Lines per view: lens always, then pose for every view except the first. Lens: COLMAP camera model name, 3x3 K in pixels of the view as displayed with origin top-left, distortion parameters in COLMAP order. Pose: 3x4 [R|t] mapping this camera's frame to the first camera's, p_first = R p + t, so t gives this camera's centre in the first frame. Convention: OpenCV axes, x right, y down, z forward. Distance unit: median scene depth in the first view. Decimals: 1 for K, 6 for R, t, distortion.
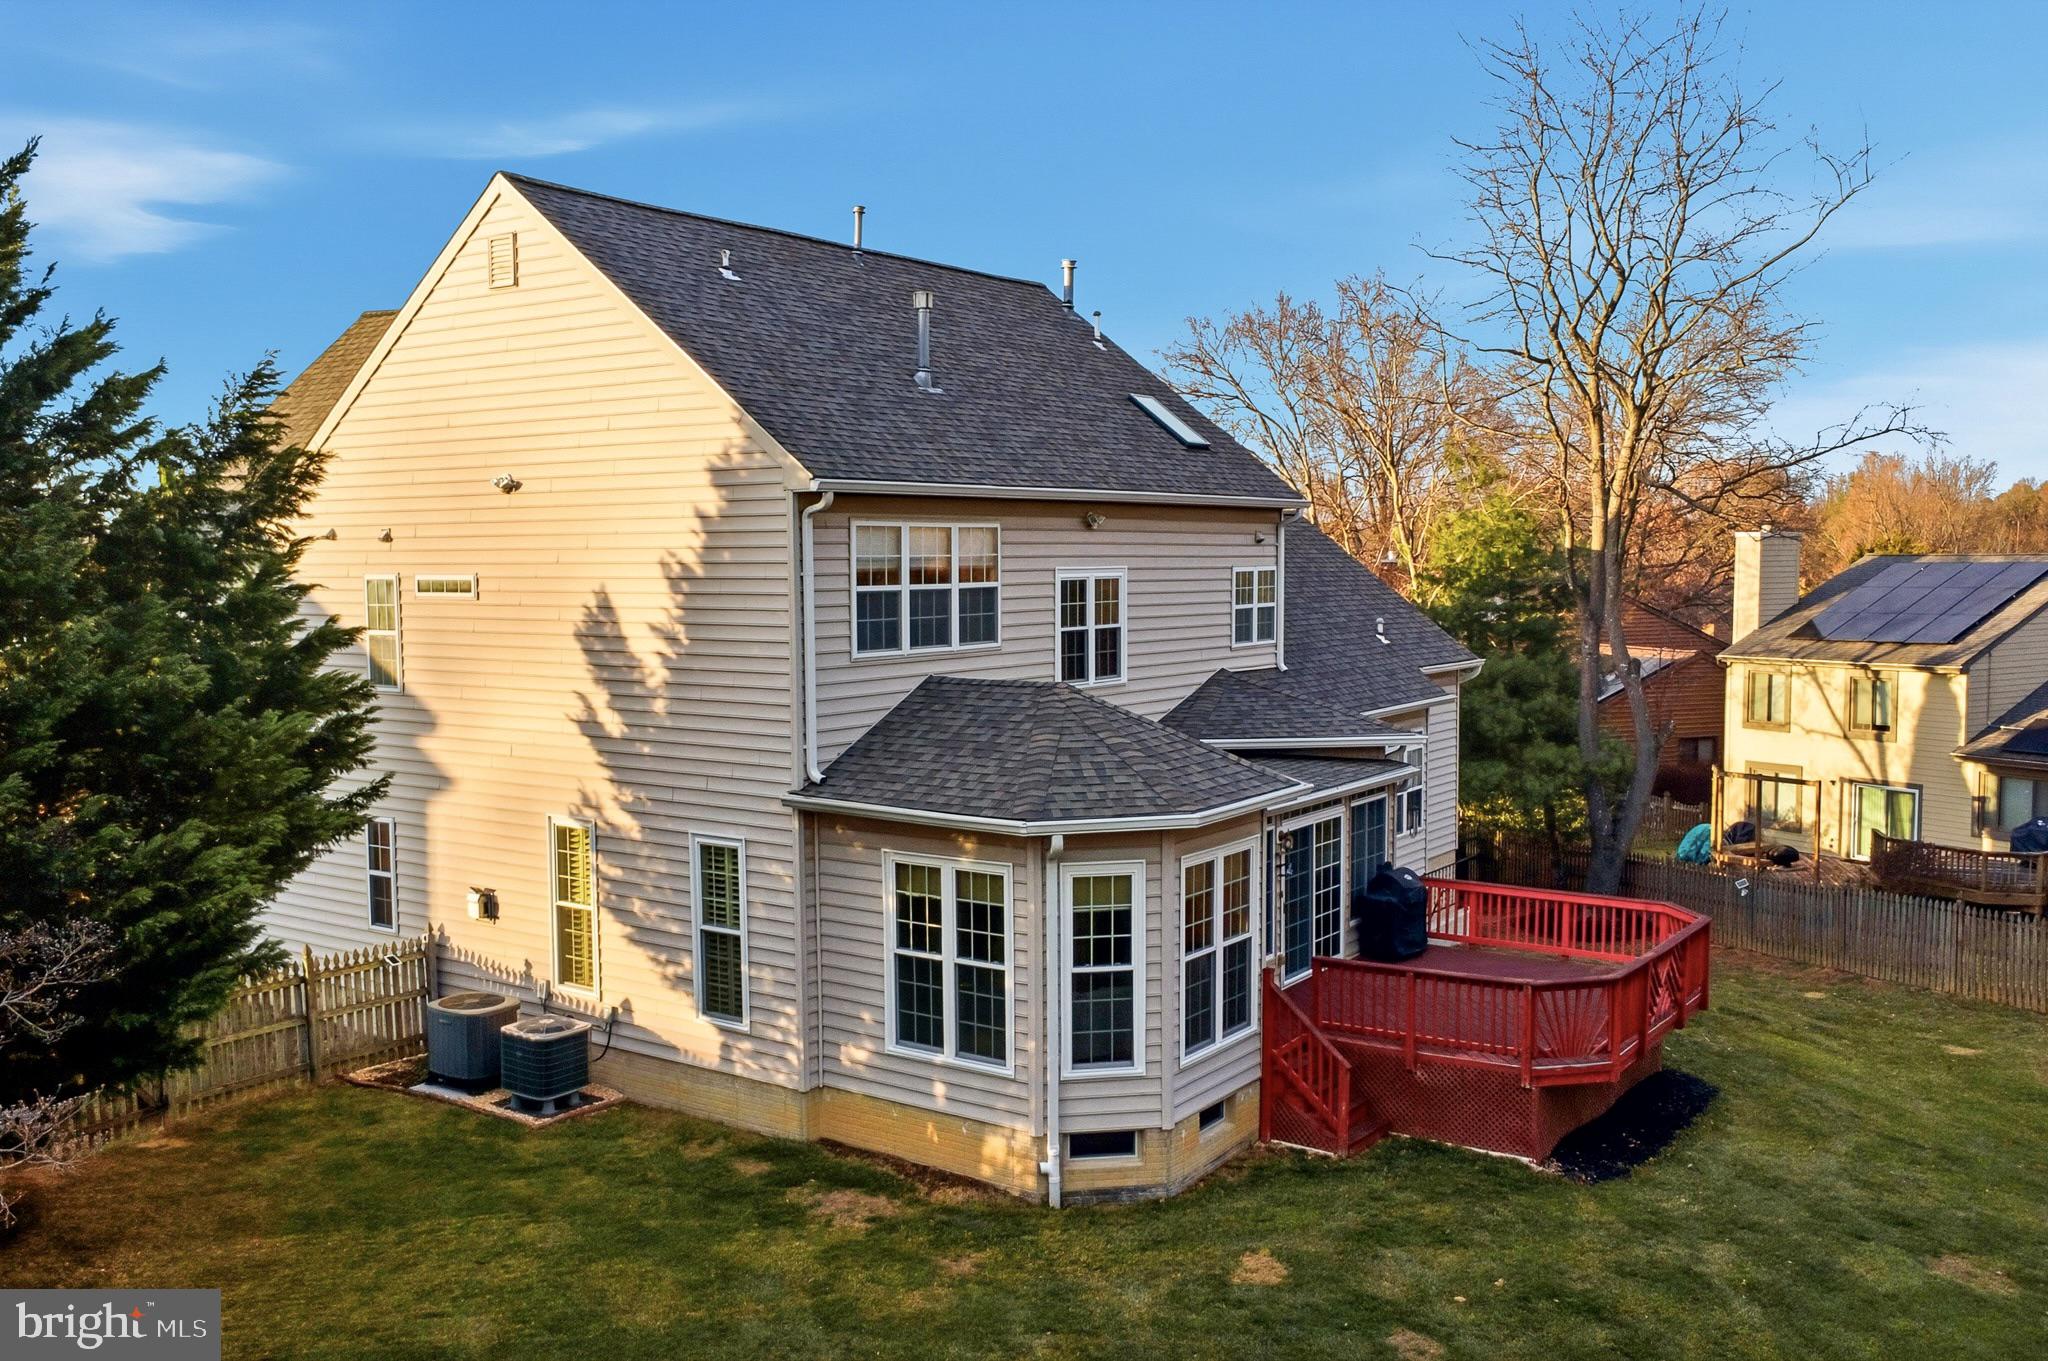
lens RADIAL K [[1767.9, 0, 1024.0], [0, 1767.9, 680.5], [0, 0, 1]] dist [0.016519, 0.002137]
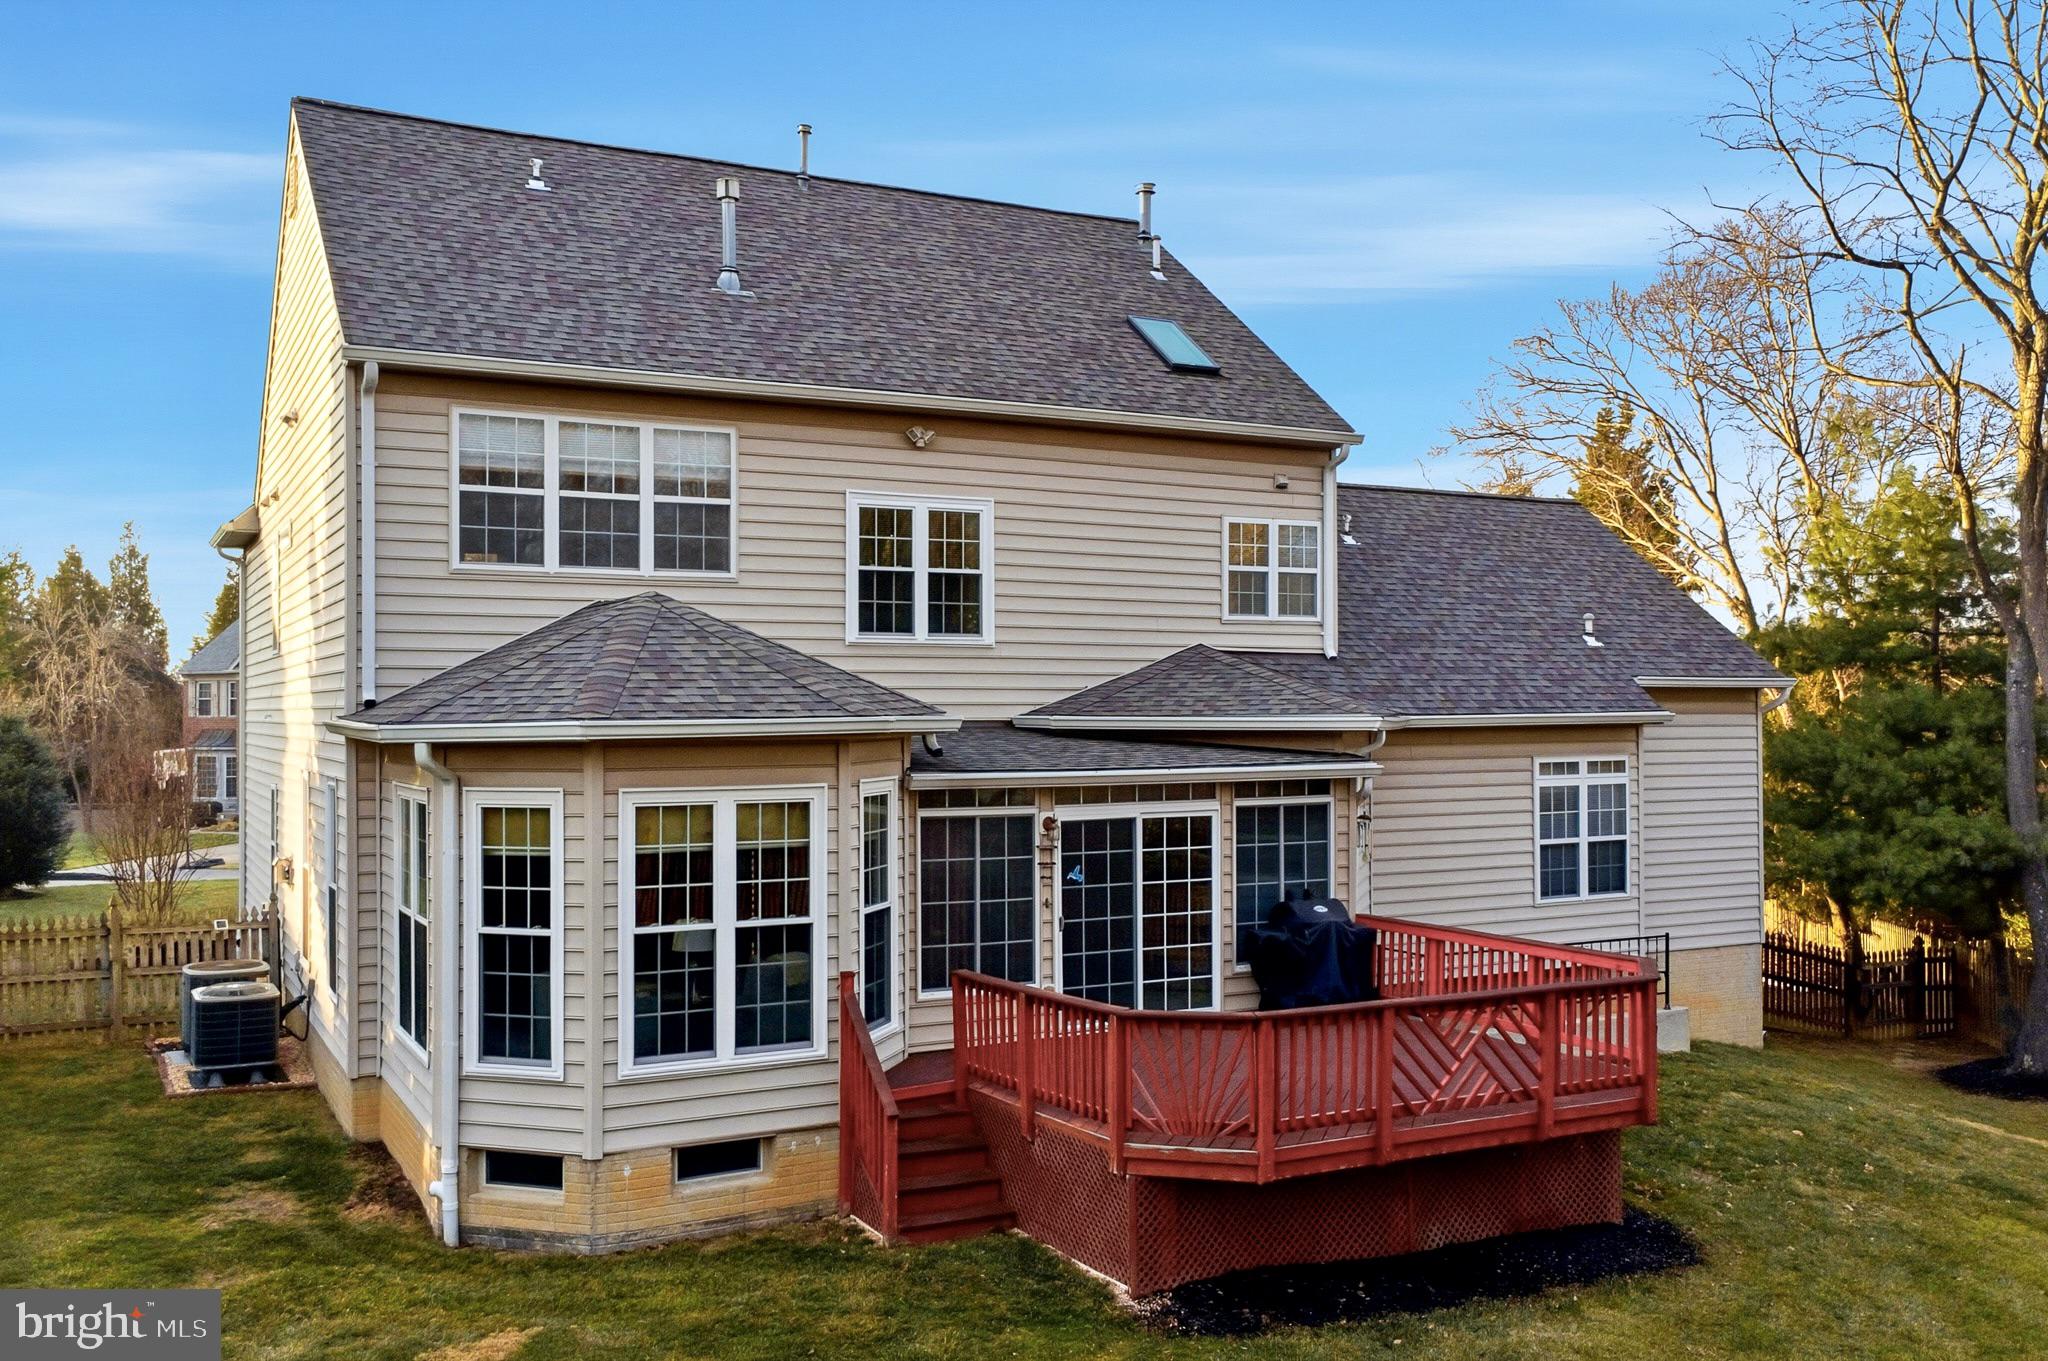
lens RADIAL K [[1767.9, 0, 1024.0], [0, 1767.9, 680.5], [0, 0, 1]] dist [0.016519, 0.002137]
pose [[0.891853, -0.004442, -0.452304, 0.525507], [-0.035060, 0.996265, -0.078915, 0.097011], [0.450965, 0.086238, 0.888366, 0.371329]]
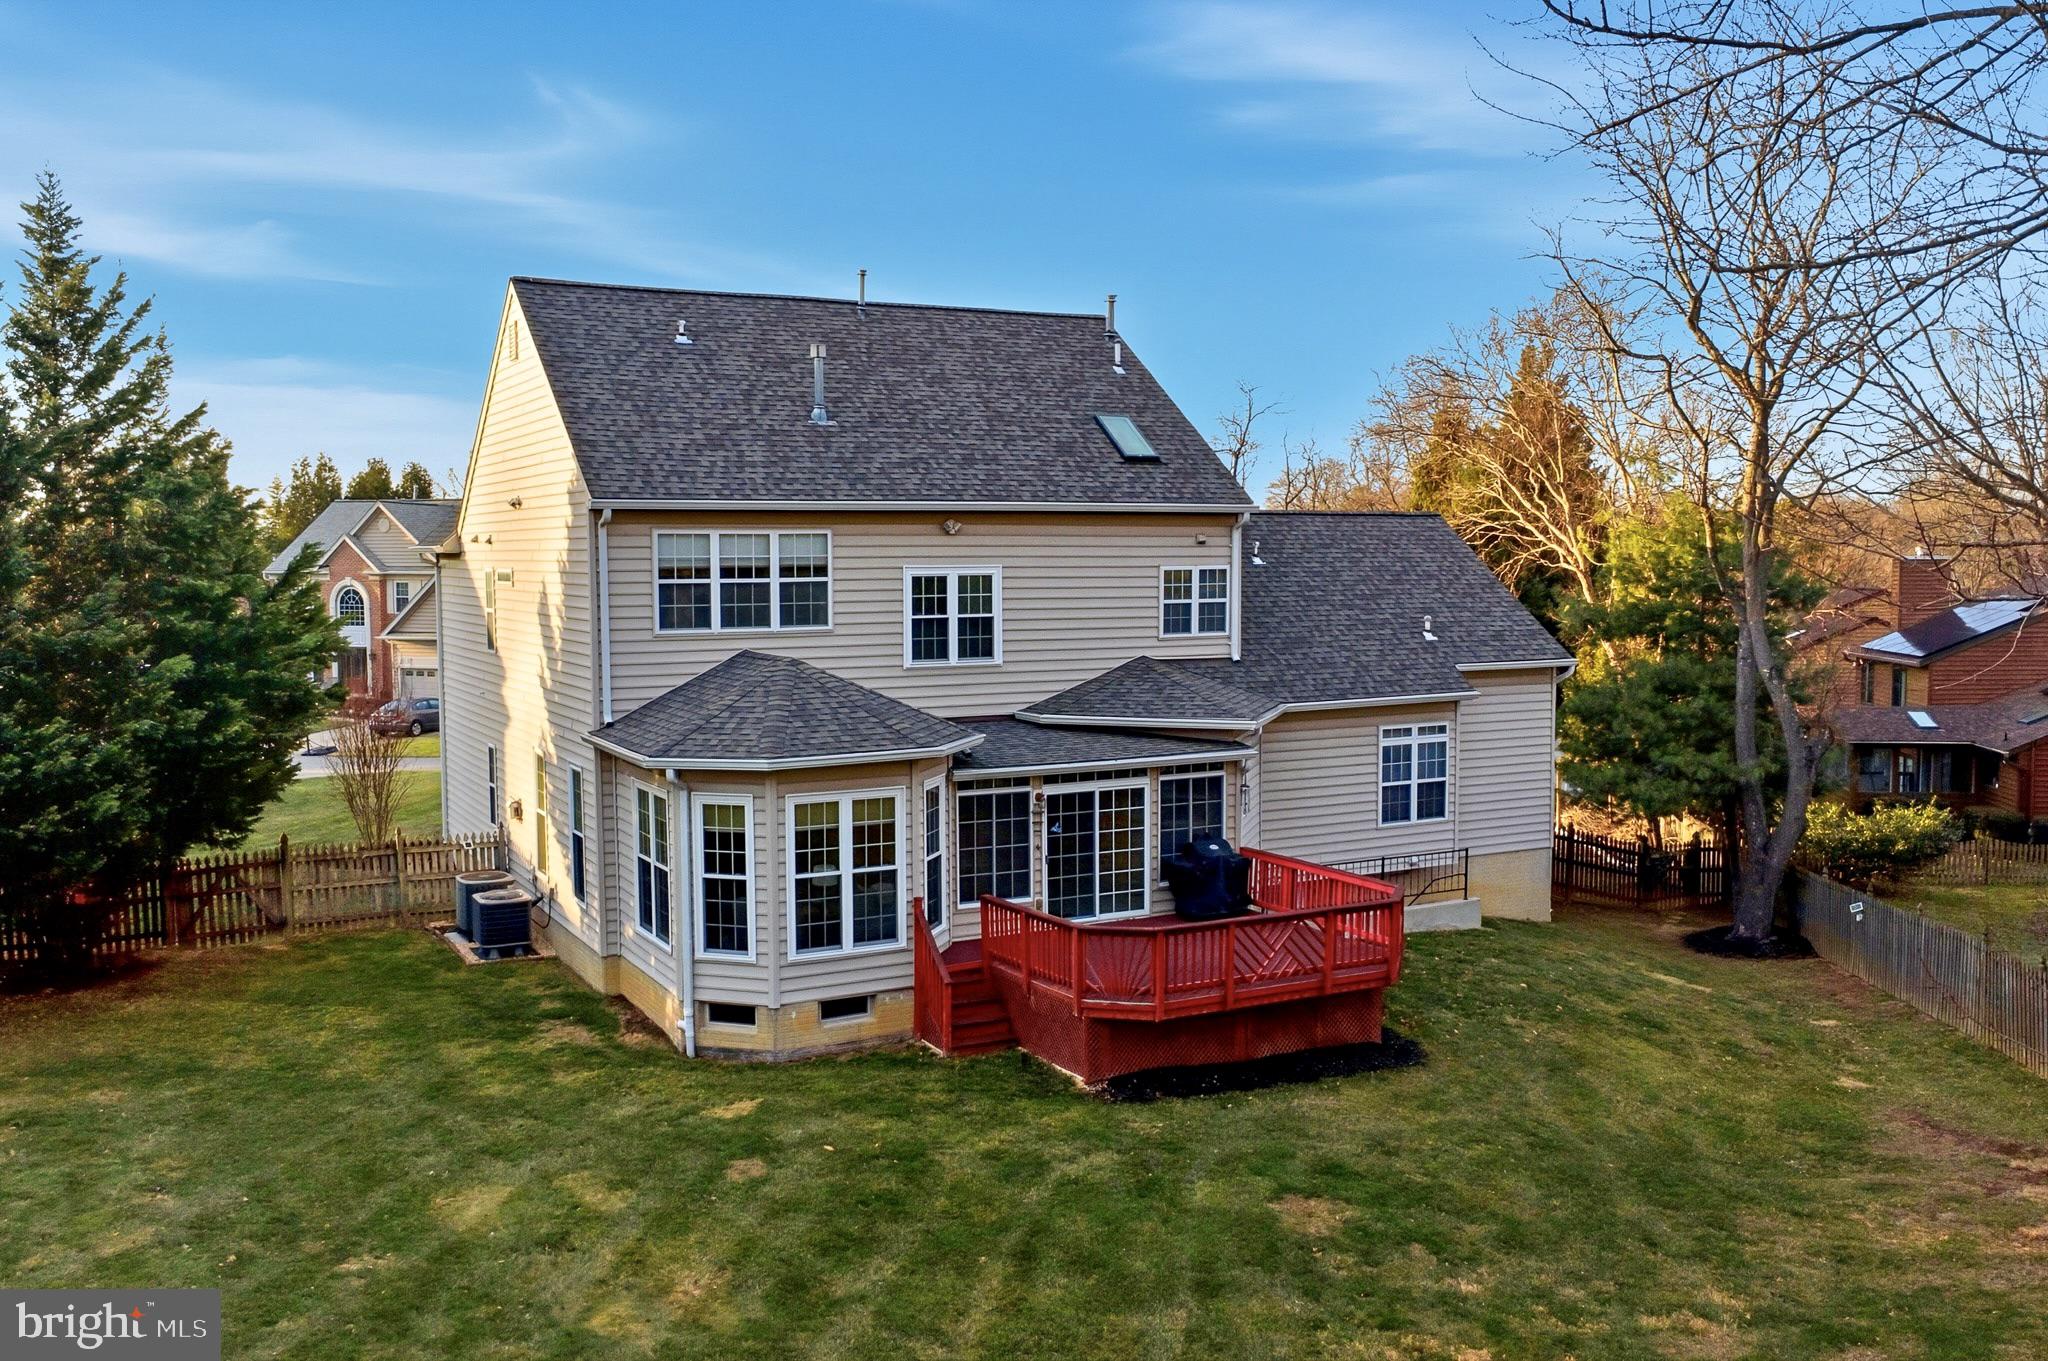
lens RADIAL K [[1755.0, 0, 1024.0], [0, 1755.0, 680.5], [0, 0, 1]] dist [-0.000145, 0.047157]
pose [[0.893822, 0.034260, -0.447111, 0.726456], [-0.032918, 0.999400, 0.010772, -0.001167], [0.447212, 0.005090, 0.894413, -0.044250]]
